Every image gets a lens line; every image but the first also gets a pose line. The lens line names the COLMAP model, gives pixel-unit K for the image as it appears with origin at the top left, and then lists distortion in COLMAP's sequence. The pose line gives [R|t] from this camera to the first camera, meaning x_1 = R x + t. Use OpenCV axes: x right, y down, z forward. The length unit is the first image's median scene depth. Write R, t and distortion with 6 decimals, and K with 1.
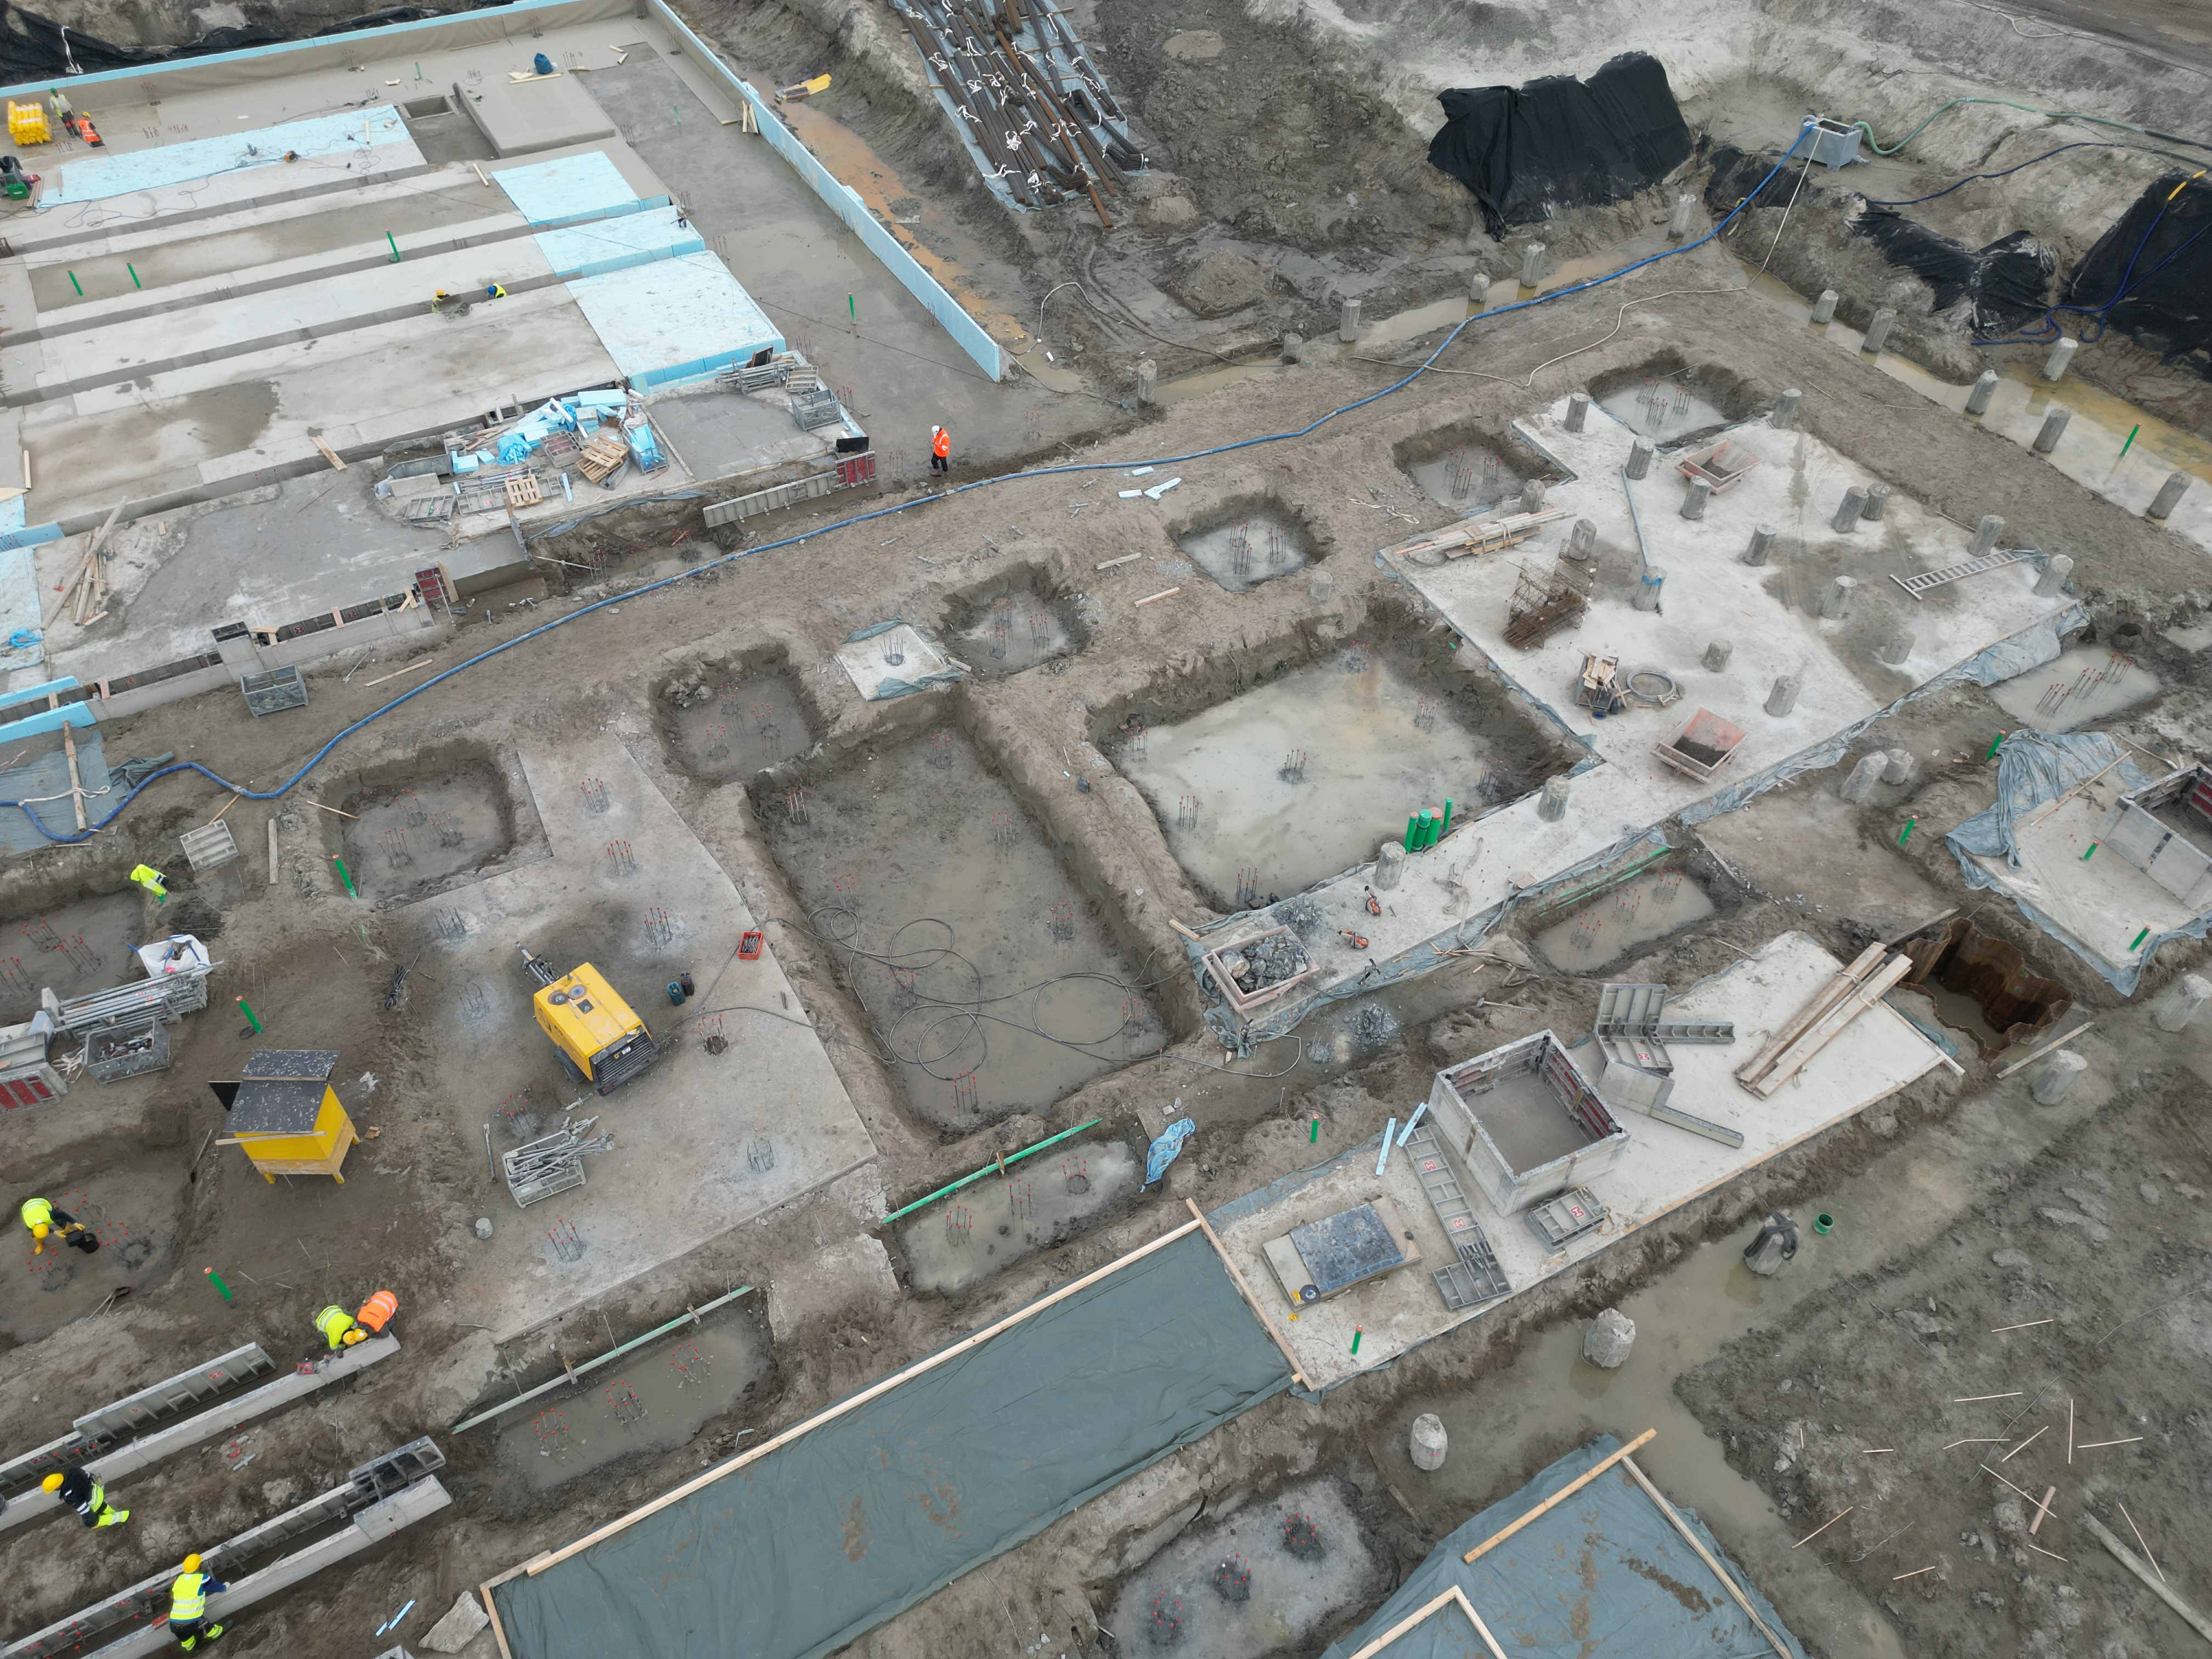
lens RADIAL K [[1547.7, 0, 1108.7], [0, 1547.7, 822.1], [0, 0, 1]] dist [0.091088, -0.082549]
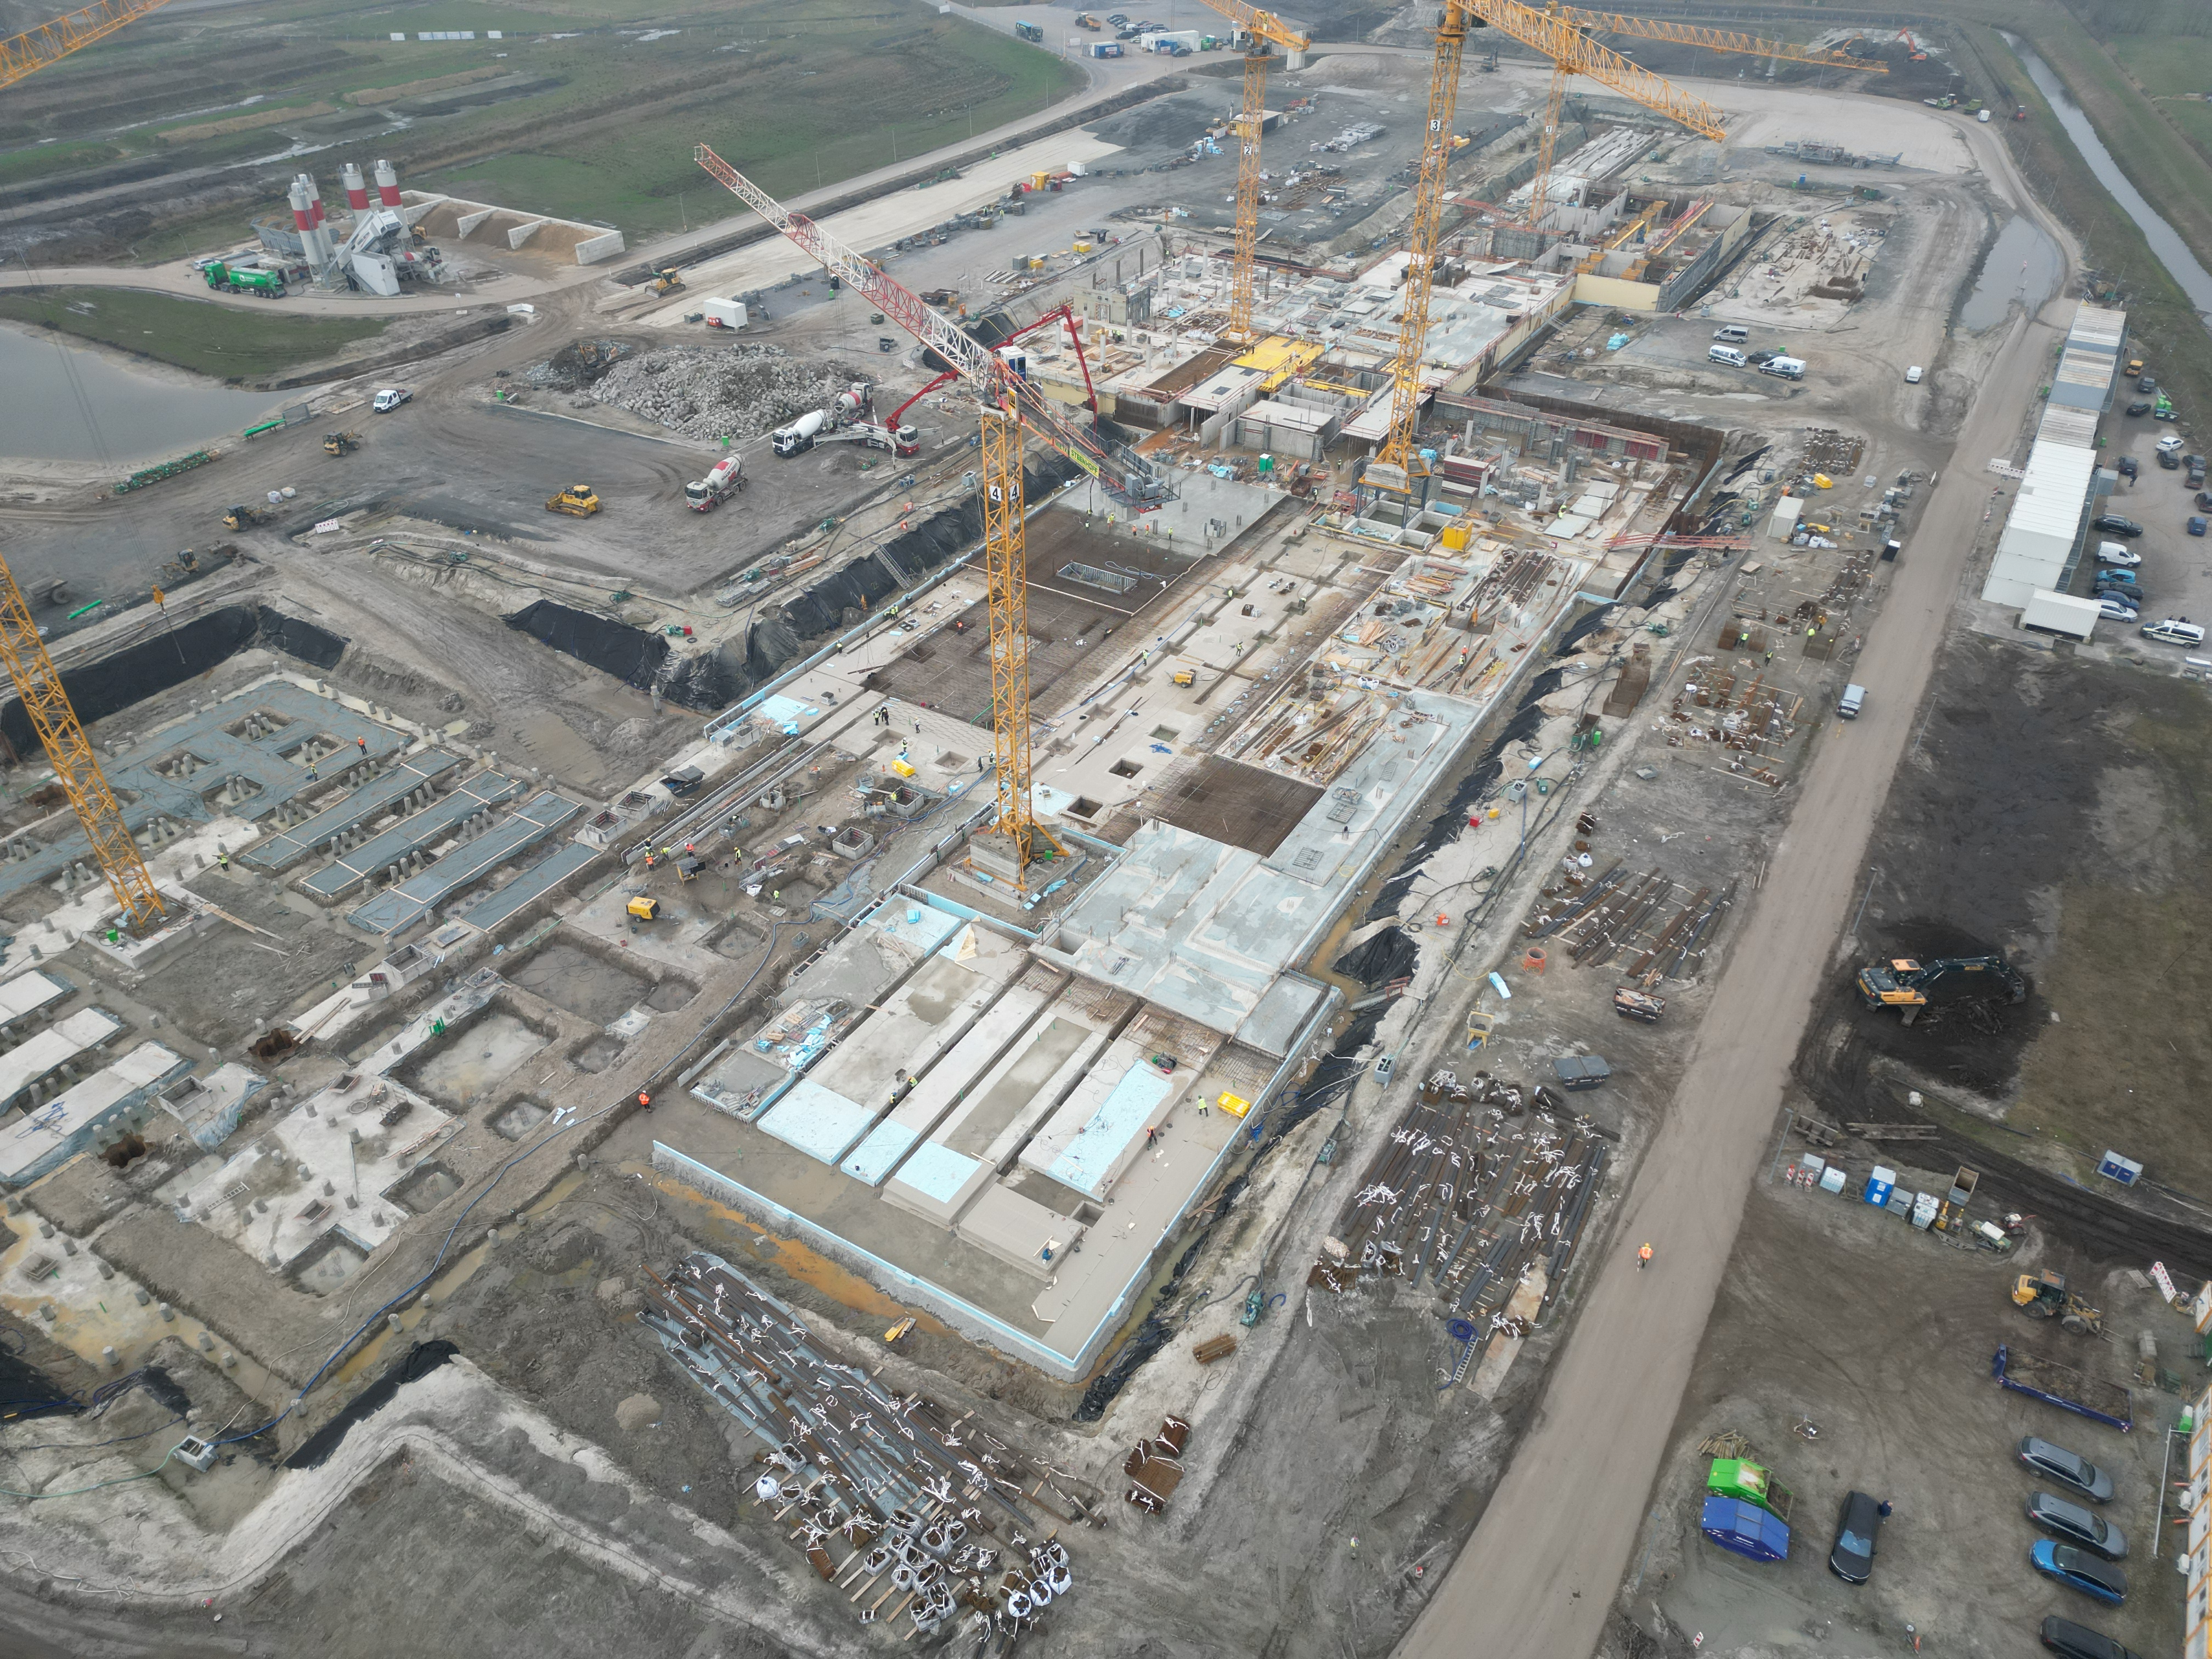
lens RADIAL K [[1547.7, 0, 1108.7], [0, 1547.7, 822.1], [0, 0, 1]] dist [0.091088, -0.082549]
pose [[-0.868665, 0.283211, -0.406463, 0.165661], [-0.365744, 0.186775, 0.911782, -3.087416], [0.334144, 0.940695, -0.058662, 1.058093]]
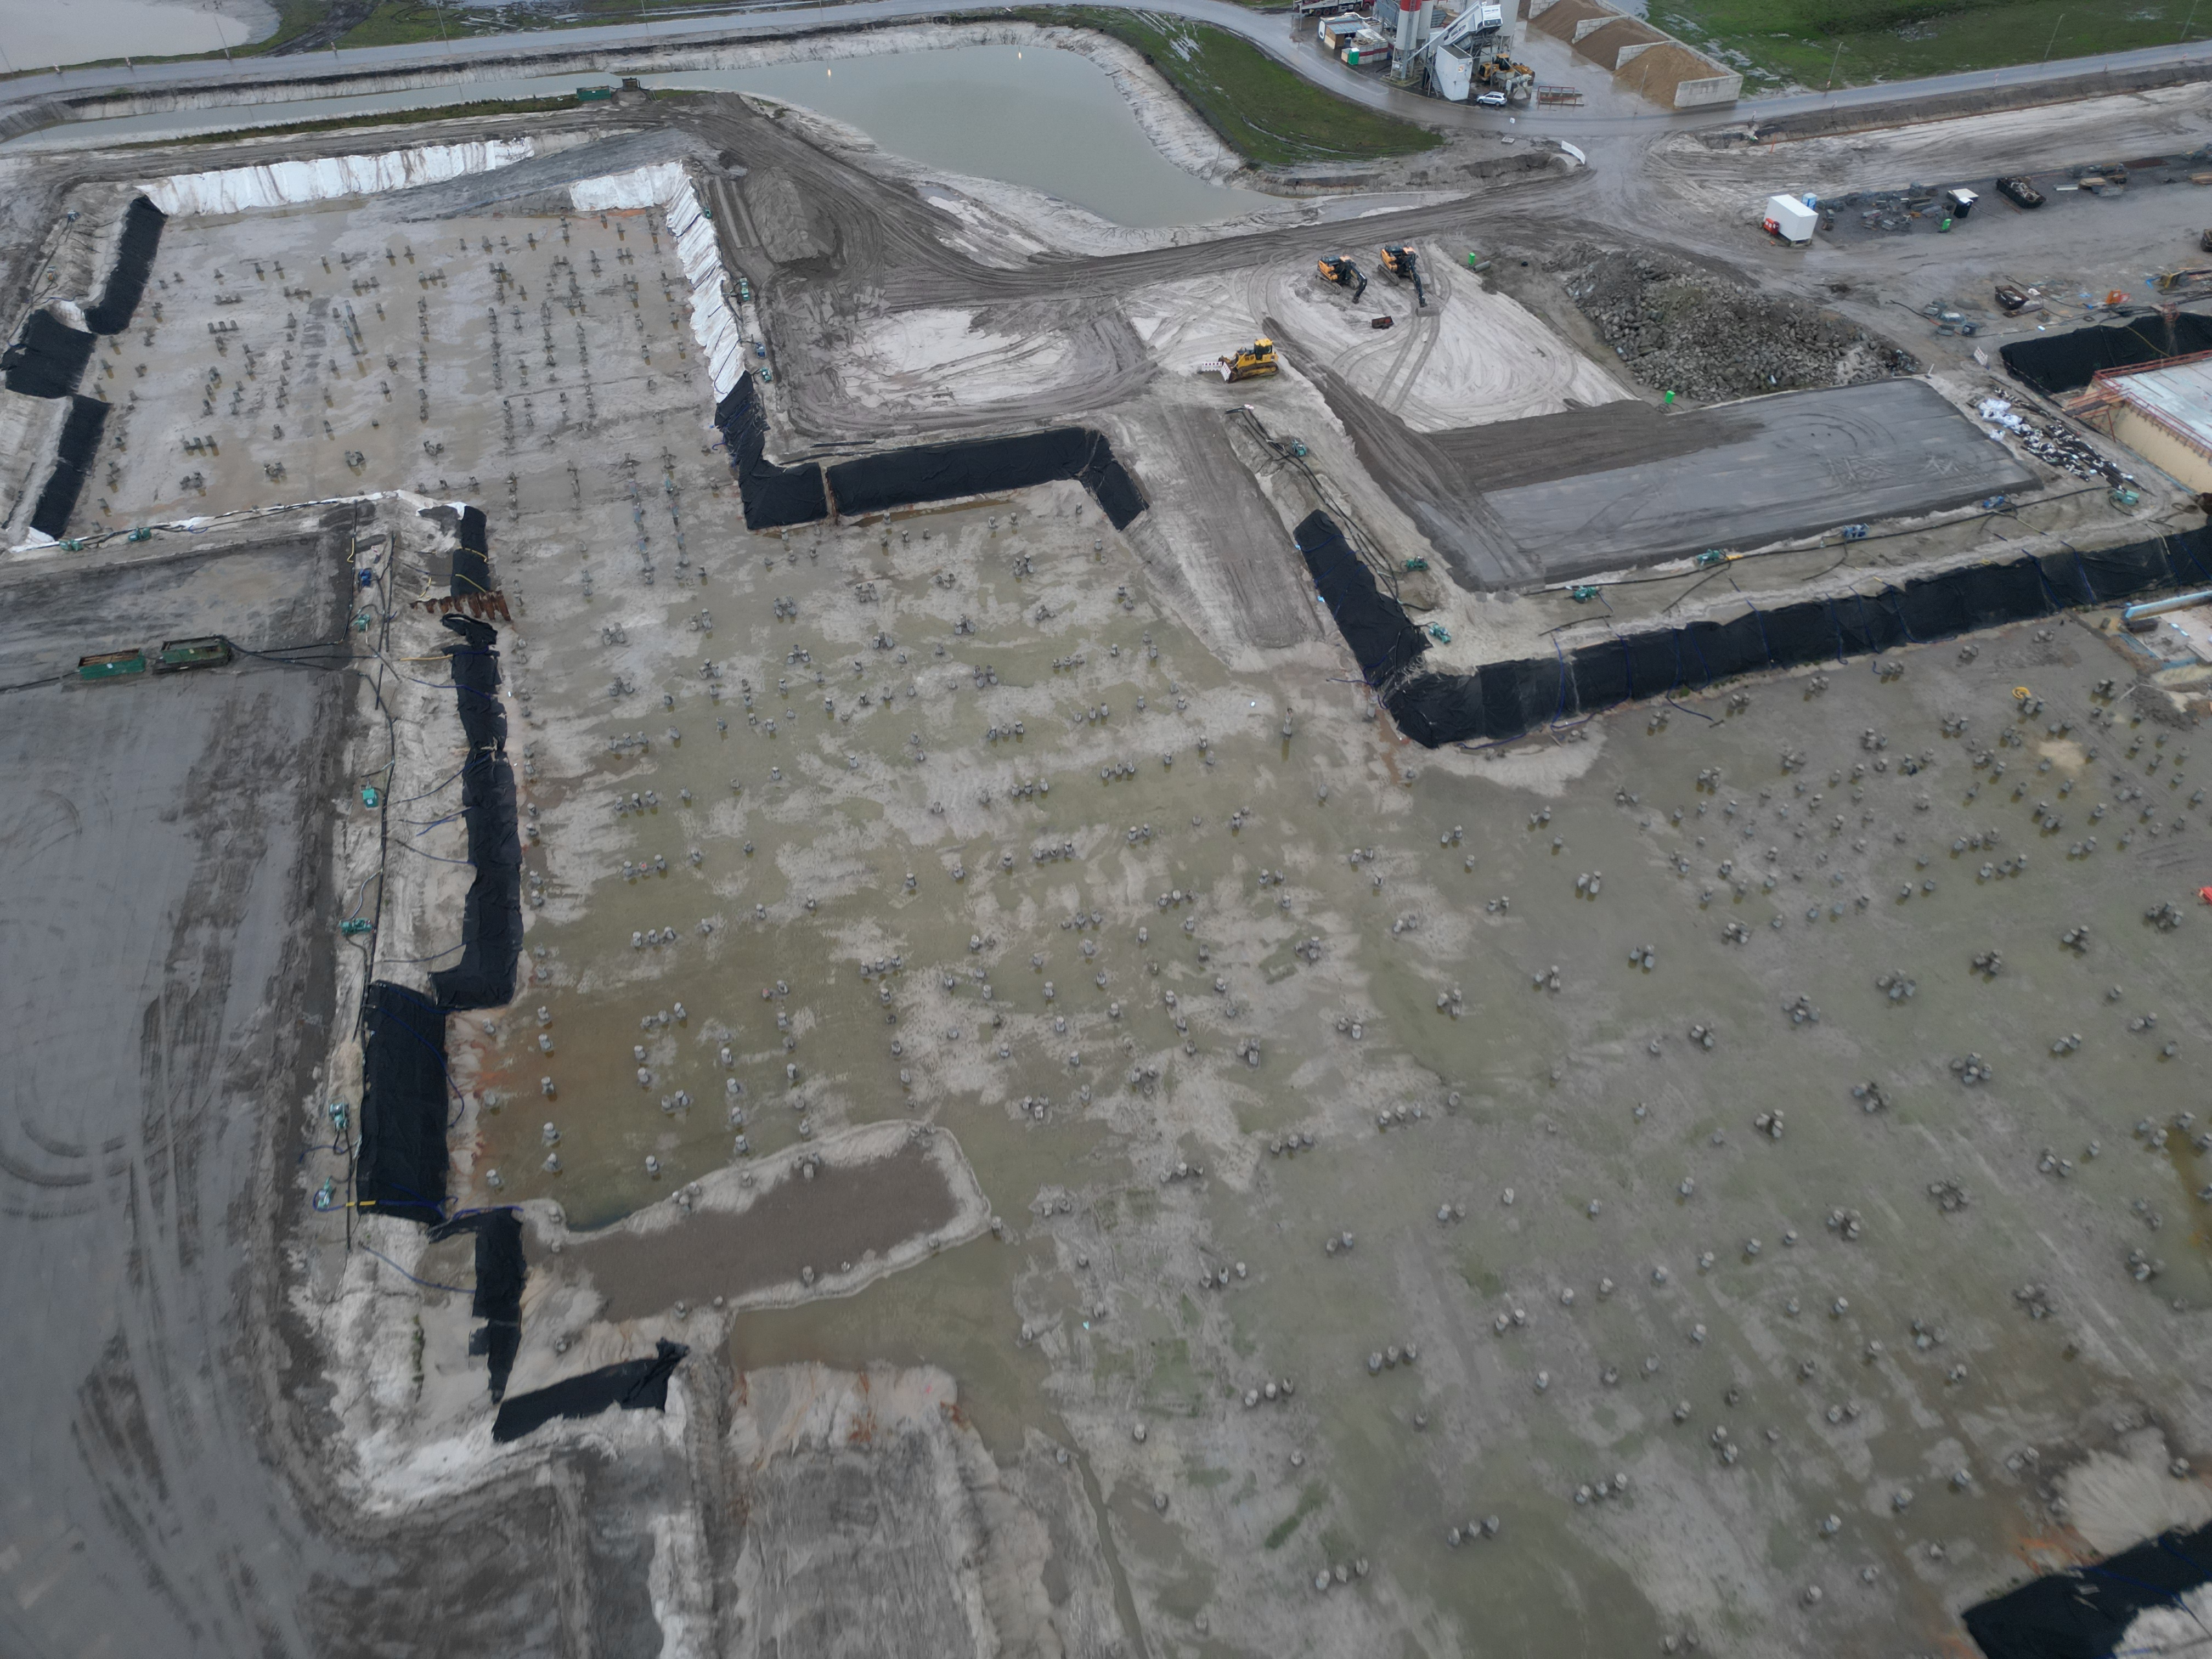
lens RADIAL K [[1547.7, 0, 1108.7], [0, 1547.7, 822.1], [0, 0, 1]] dist [0.091088, -0.082549]
pose [[-0.978043, -0.149460, 0.145238, -0.459362], [0.146054, 0.005558, 0.989261, -2.531247], [-0.148662, 0.988752, 0.016393, 0.464019]]
